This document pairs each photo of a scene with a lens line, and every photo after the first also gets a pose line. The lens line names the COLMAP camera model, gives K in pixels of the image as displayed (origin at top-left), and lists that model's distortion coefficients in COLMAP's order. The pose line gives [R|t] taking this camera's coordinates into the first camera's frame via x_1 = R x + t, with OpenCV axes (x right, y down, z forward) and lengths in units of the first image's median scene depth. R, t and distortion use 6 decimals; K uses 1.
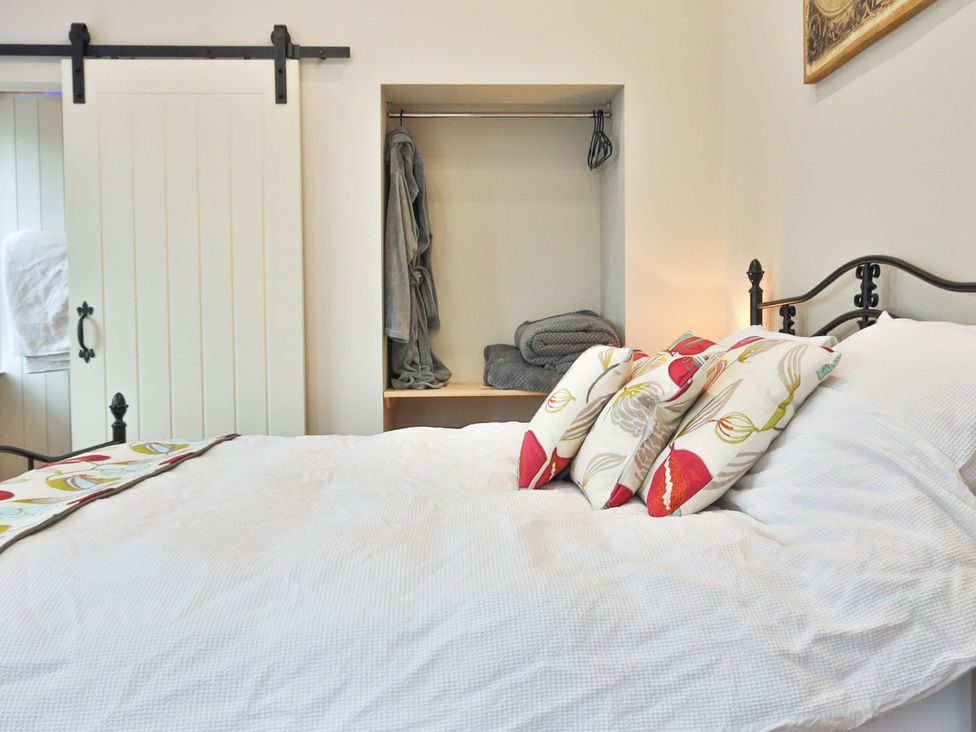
lens RADIAL K [[881.6, 0, 512.8], [0, 881.6, 366.8], [0, 0, 1]] dist [-0.004442, 0.023119]
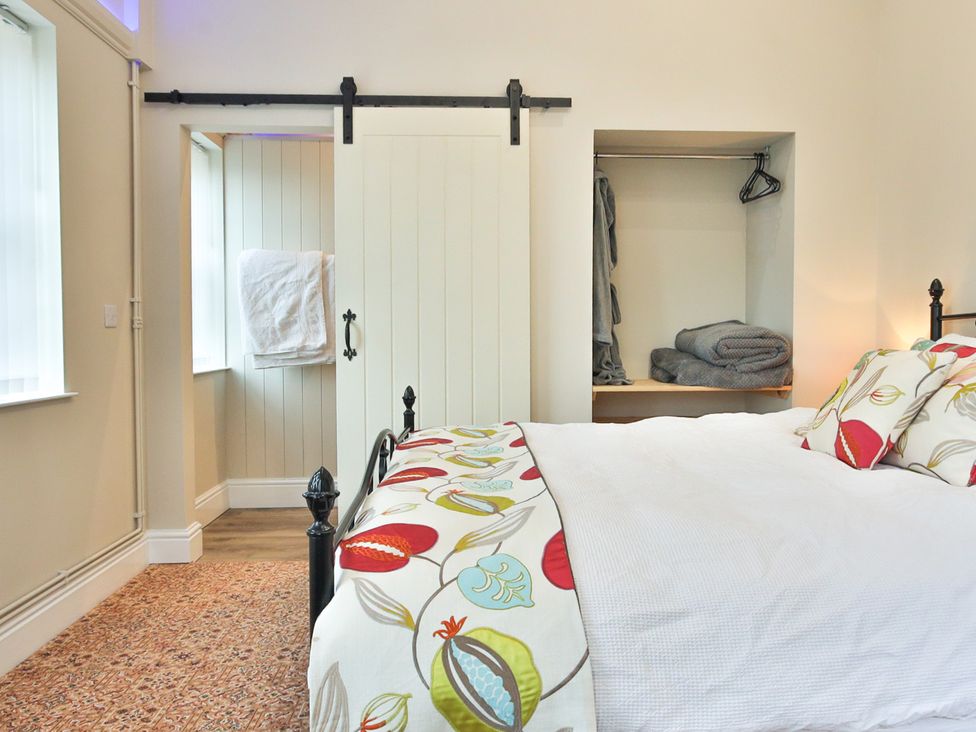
lens RADIAL K [[737.7, 0, 488.0], [0, 737.7, 366.0], [0, 0, 1]] dist [-0.008521, -0.005446]
pose [[0.999965, 0.008402, 0.000222, -0.292582], [-0.008402, 0.999964, -0.001269, 0.002503], [-0.000233, 0.001267, 0.999999, 0.001736]]
